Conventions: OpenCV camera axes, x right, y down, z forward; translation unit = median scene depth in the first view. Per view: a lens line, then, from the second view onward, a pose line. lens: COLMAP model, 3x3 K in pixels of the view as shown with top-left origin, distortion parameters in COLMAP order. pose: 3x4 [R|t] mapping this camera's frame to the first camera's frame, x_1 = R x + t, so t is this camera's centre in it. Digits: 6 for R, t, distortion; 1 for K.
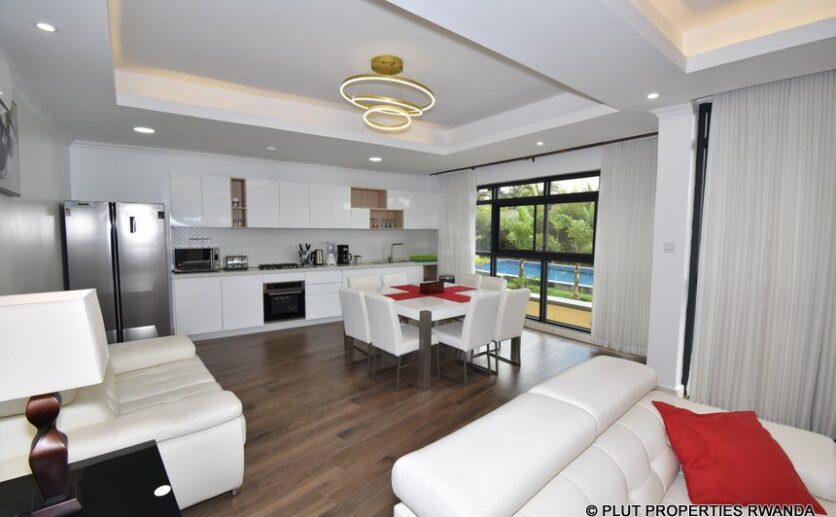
lens RADIAL K [[369.5, 0, 418.0], [0, 369.5, 258.5], [0, 0, 1]] dist [0.016581, -0.022593]
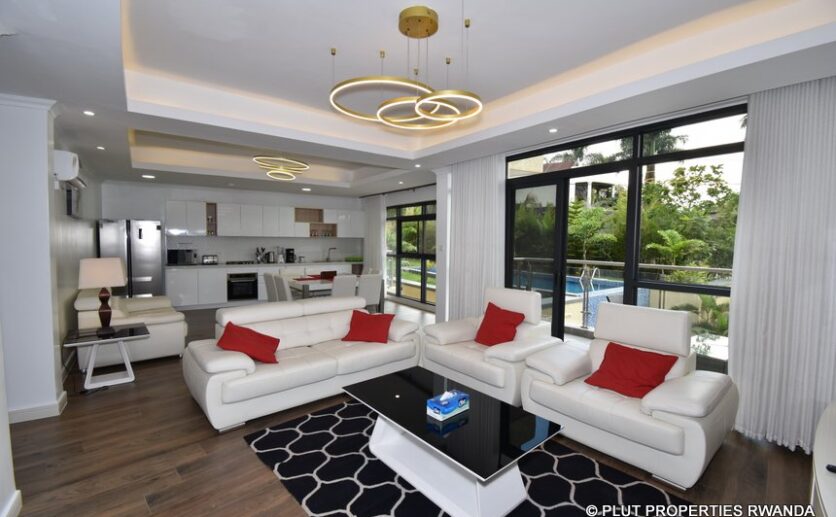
lens RADIAL K [[369.5, 0, 418.0], [0, 369.5, 258.5], [0, 0, 1]] dist [0.016581, -0.022593]
pose [[0.999837, 0.004702, -0.017458, 0.343080], [-0.005116, 0.999705, -0.023727, 0.034854], [0.017342, 0.023813, 0.999566, -0.433354]]
